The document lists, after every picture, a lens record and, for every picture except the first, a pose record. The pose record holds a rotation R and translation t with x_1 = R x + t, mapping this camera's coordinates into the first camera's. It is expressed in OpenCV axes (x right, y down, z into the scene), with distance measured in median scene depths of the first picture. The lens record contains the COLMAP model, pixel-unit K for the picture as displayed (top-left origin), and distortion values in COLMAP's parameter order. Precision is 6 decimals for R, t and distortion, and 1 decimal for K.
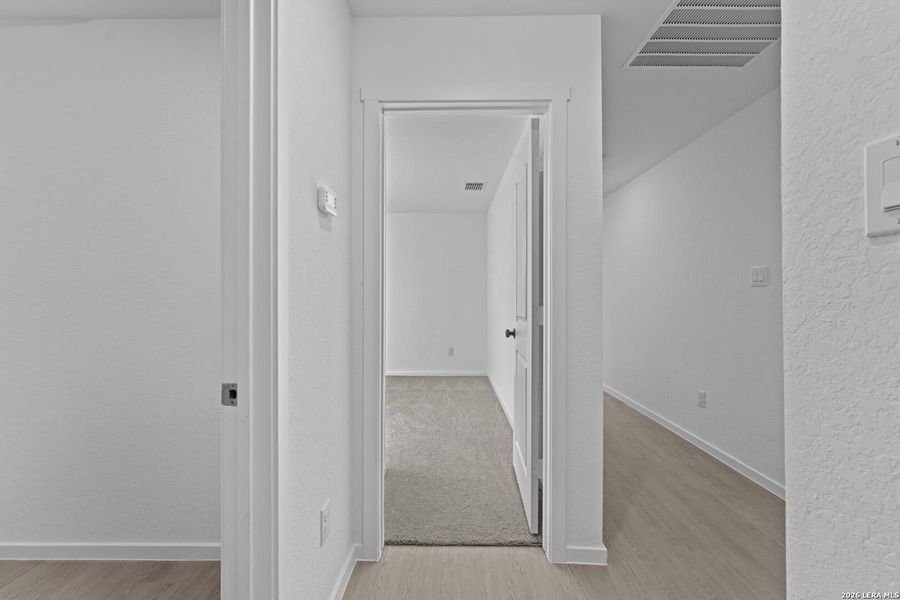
lens RADIAL K [[367.2, 0, 444.0], [0, 367.2, 303.7], [0, 0, 1]] dist [-0.003141, -0.000190]
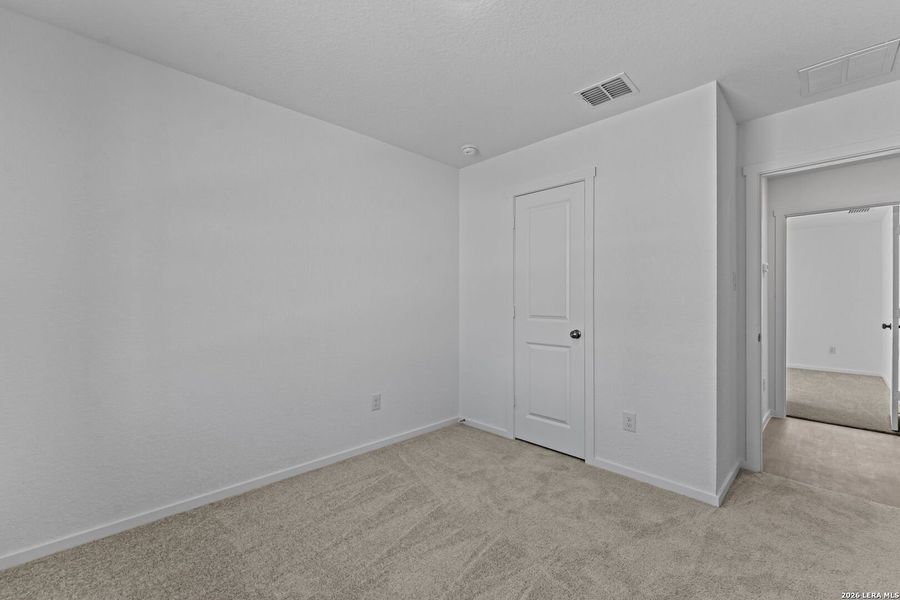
lens RADIAL K [[367.2, 0, 444.0], [0, 367.2, 303.7], [0, 0, 1]] dist [-0.003141, -0.000190]
pose [[0.698164, 0.007343, -0.715900, -0.019278], [-0.001729, 0.999962, 0.008571, -0.023873], [0.715936, -0.004746, 0.698150, -1.403426]]
